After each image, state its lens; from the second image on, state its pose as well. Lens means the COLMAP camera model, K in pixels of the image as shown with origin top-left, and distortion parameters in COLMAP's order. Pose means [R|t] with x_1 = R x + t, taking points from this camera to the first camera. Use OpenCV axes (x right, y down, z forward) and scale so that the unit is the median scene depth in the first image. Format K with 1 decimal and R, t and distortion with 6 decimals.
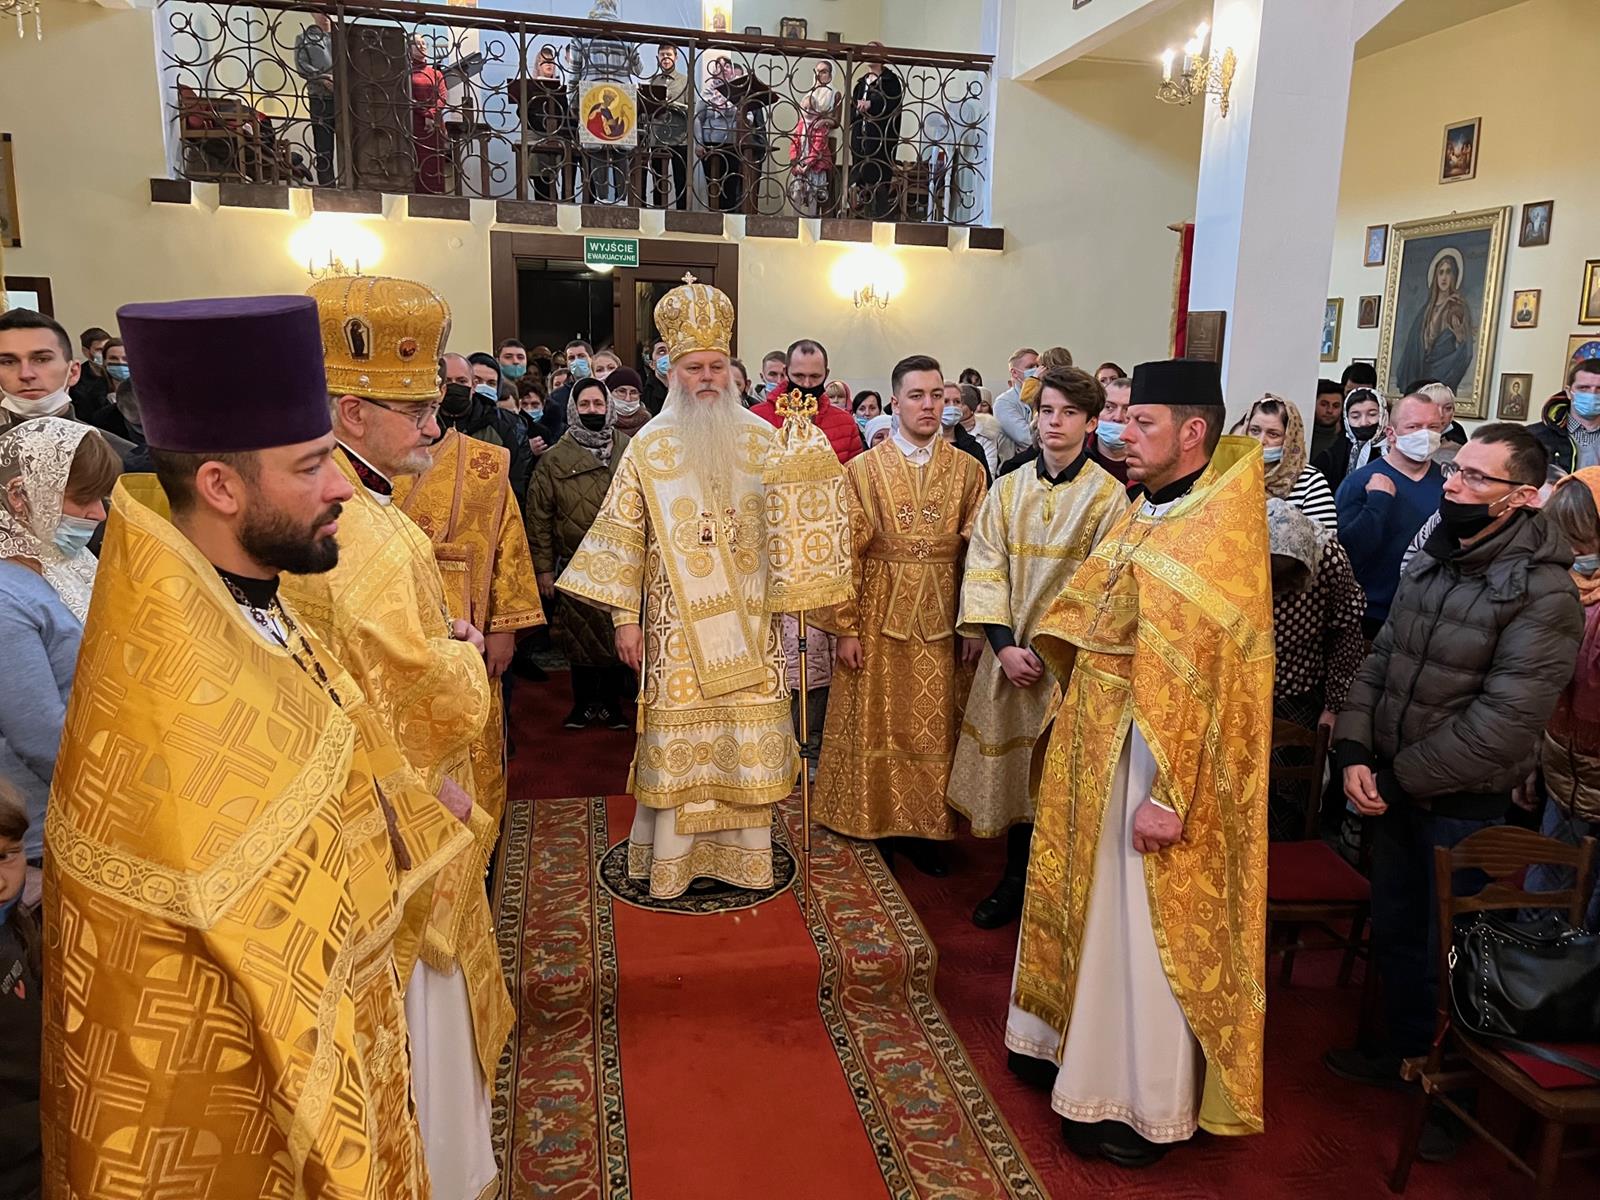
lens RADIAL K [[1208.6, 0, 804.3], [0, 1208.6, 594.2], [0, 0, 1]] dist [0.054840, -0.067213]
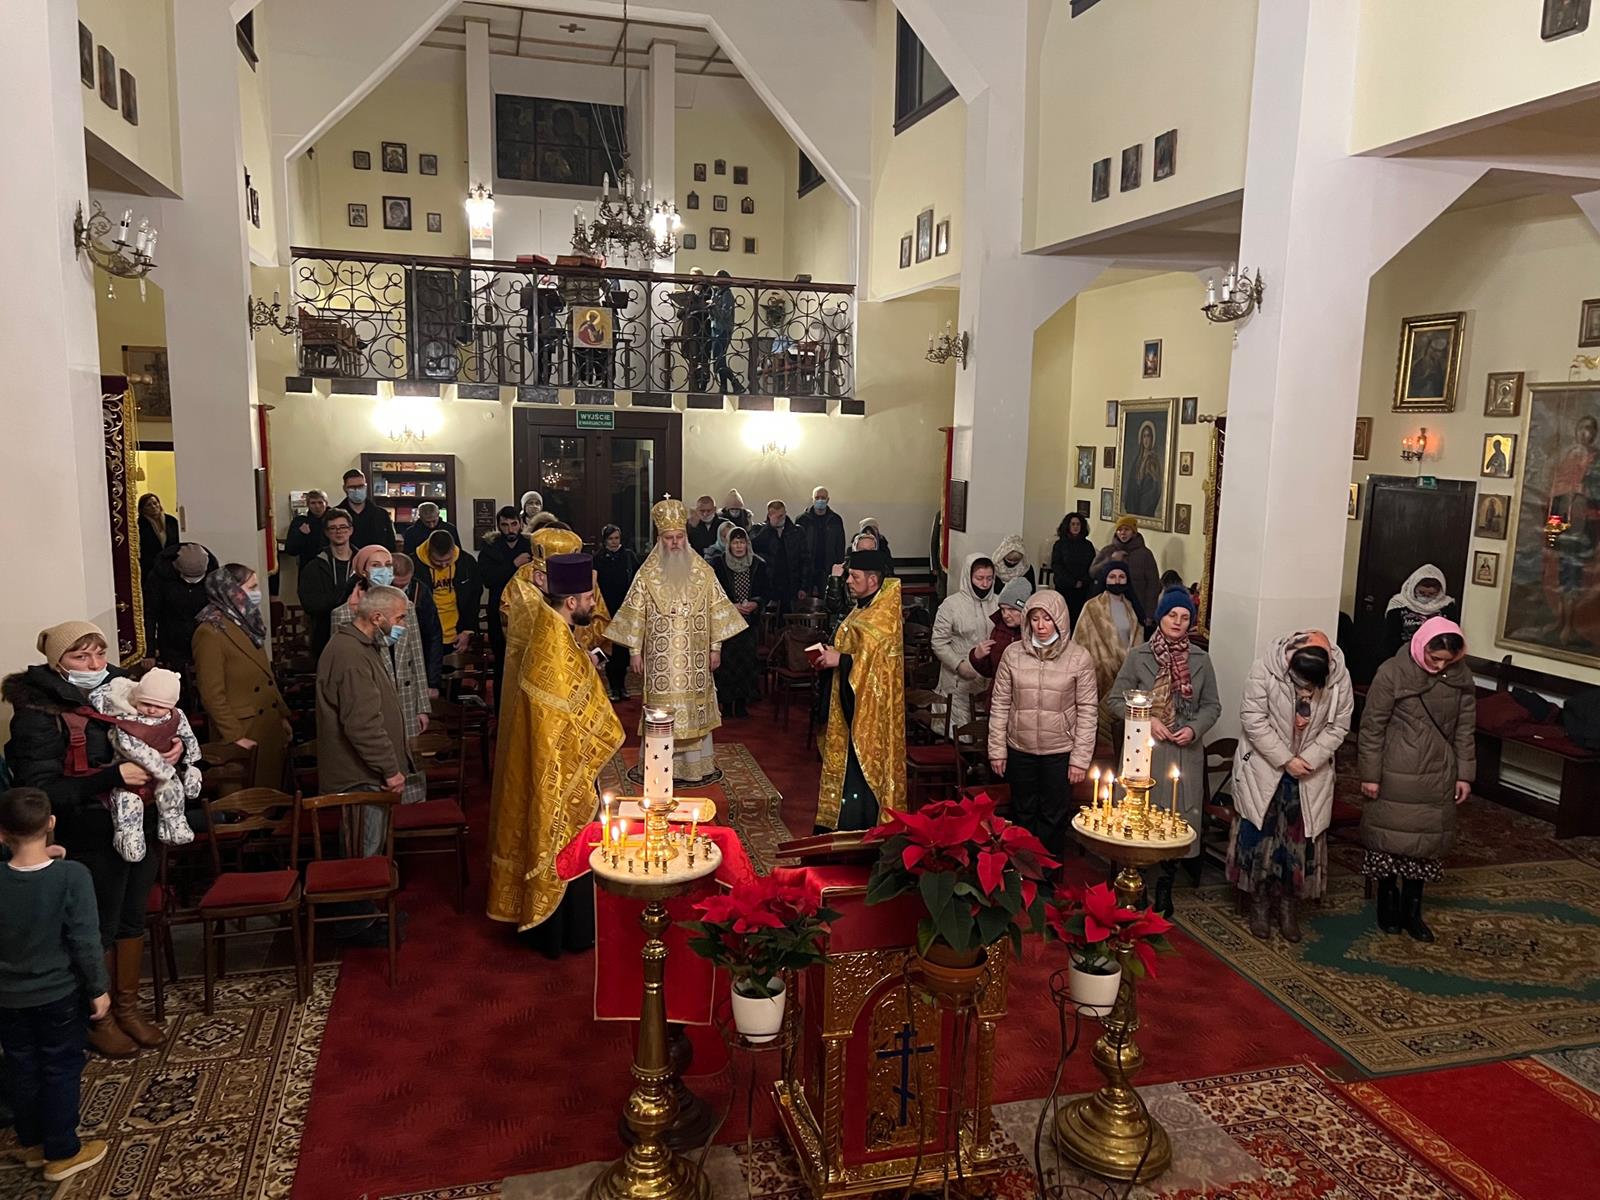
lens RADIAL K [[1208.6, 0, 806.6], [0, 1208.6, 623.8], [0, 0, 1]] dist [0.054840, -0.067213]
pose [[0.998550, -0.009955, 0.052896, 0.017542], [0.011943, 0.999230, -0.037385, 0.023765], [-0.052483, 0.037963, 0.997900, -0.502052]]
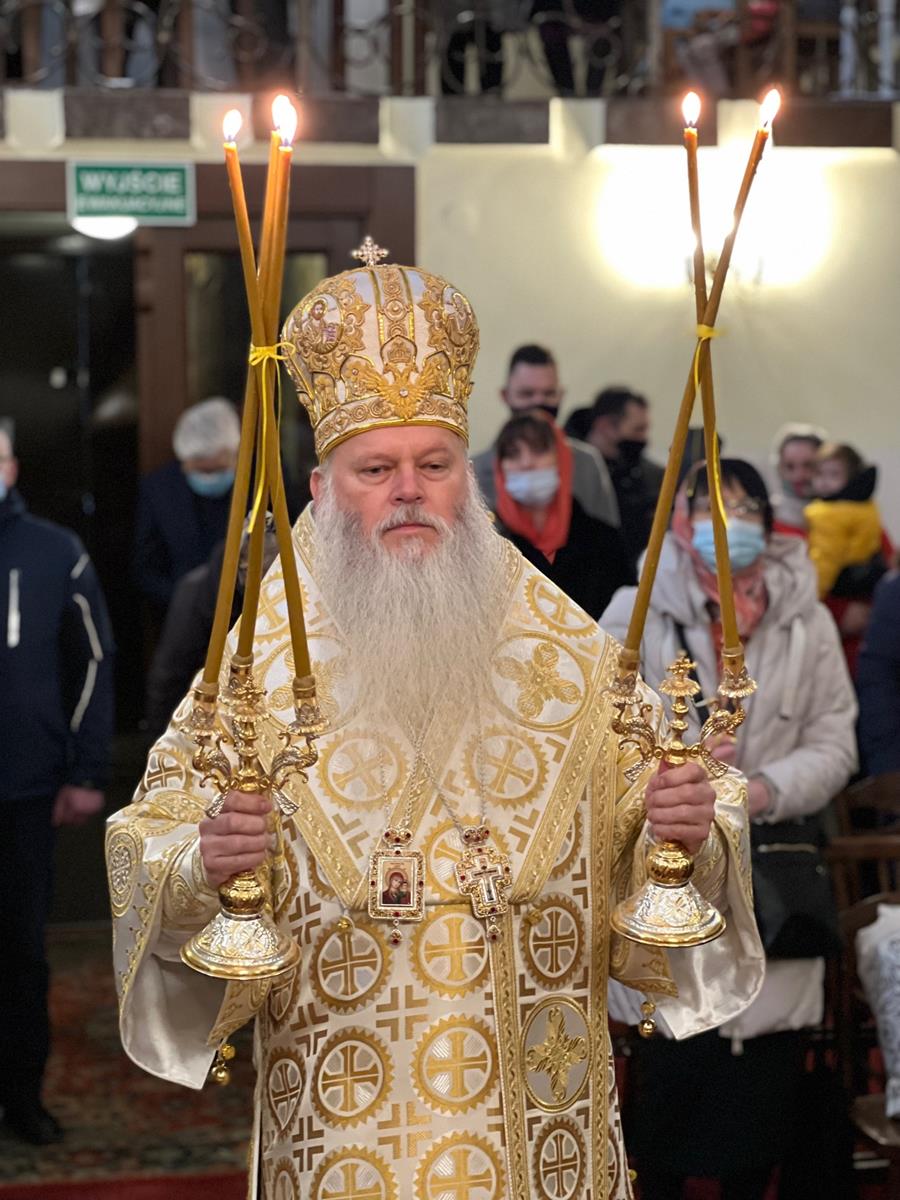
lens RADIAL K [[2650.1, 0, 402.9], [0, 2650.1, 603.5], [0, 0, 1]] dist [0.246699, 0.000000]
pose [[0.998379, -0.027233, -0.049986, -0.016730], [0.021154, 0.992747, -0.118346, -0.017285], [0.052847, 0.117097, 0.991713, 0.063035]]
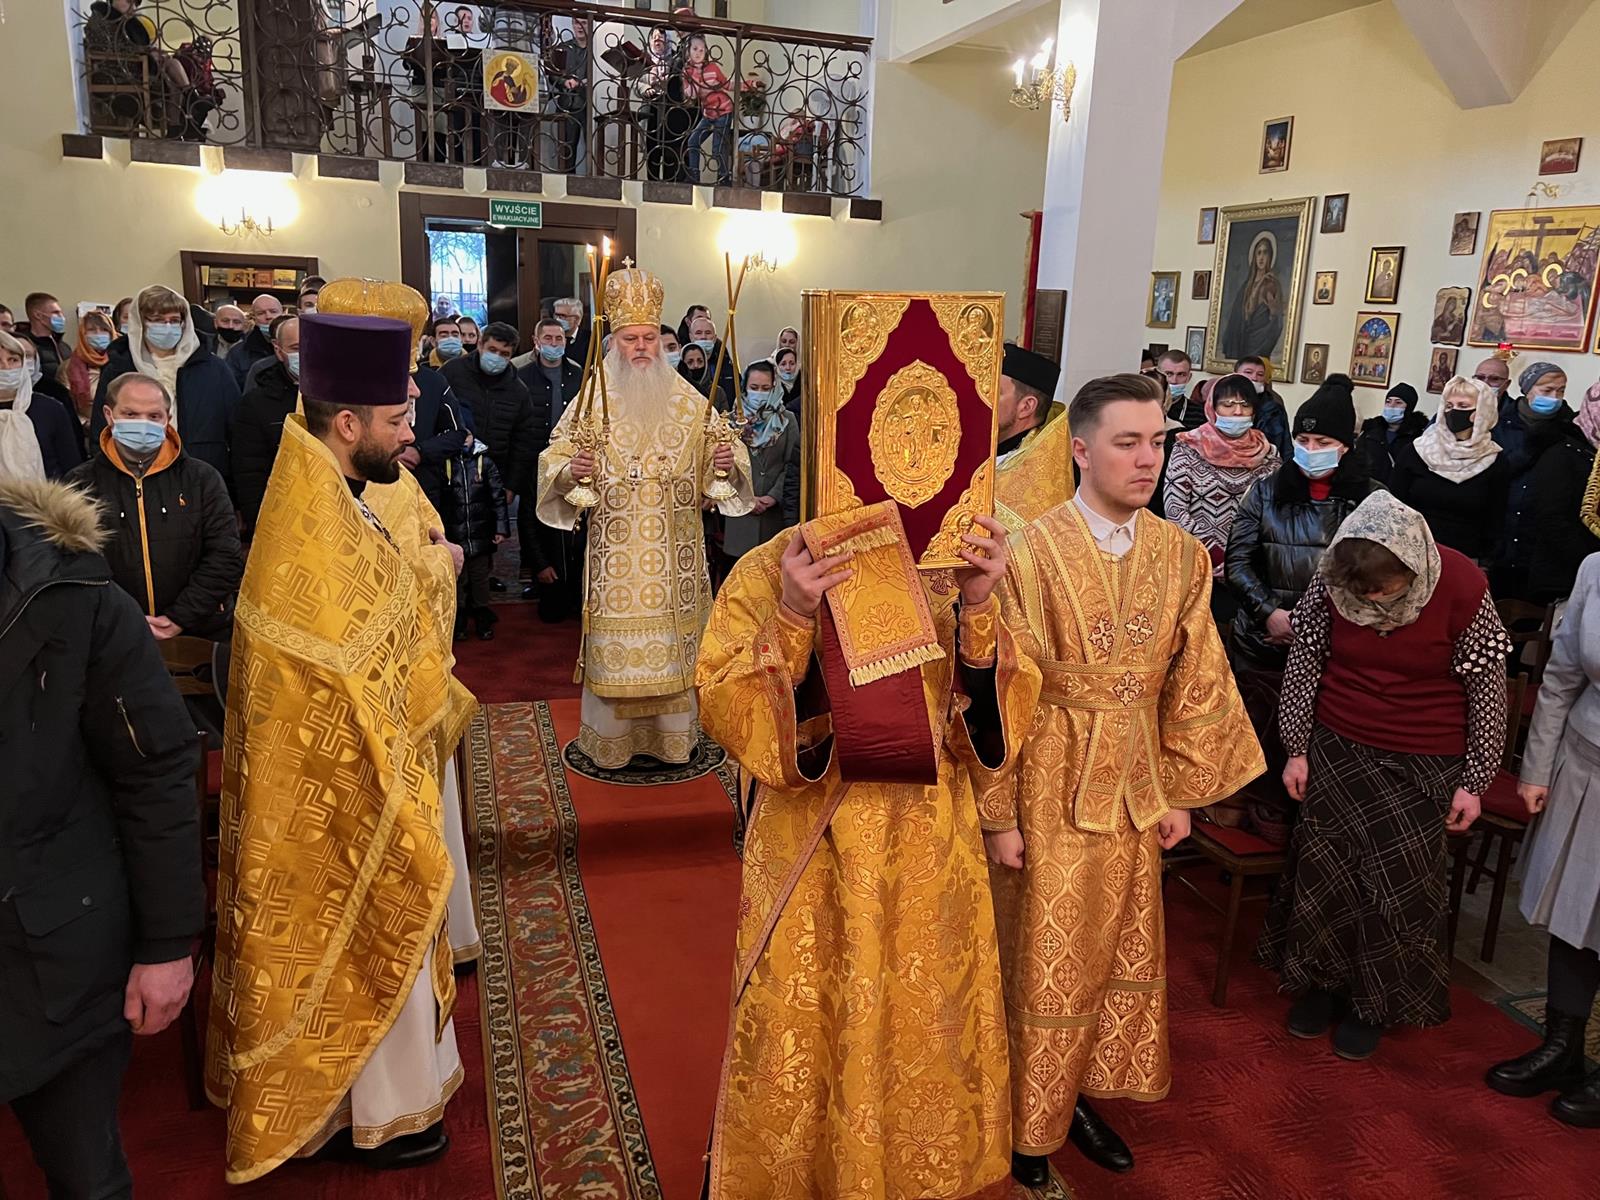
lens RADIAL K [[1208.6, 0, 815.3], [0, 1208.6, 610.6], [0, 0, 1]] dist [0.054840, -0.067213]
pose [[0.994398, -0.009059, 0.105313, -0.015147], [0.003650, 0.998669, 0.051440, 0.011049], [-0.105639, -0.050767, 0.993108, -0.108408]]
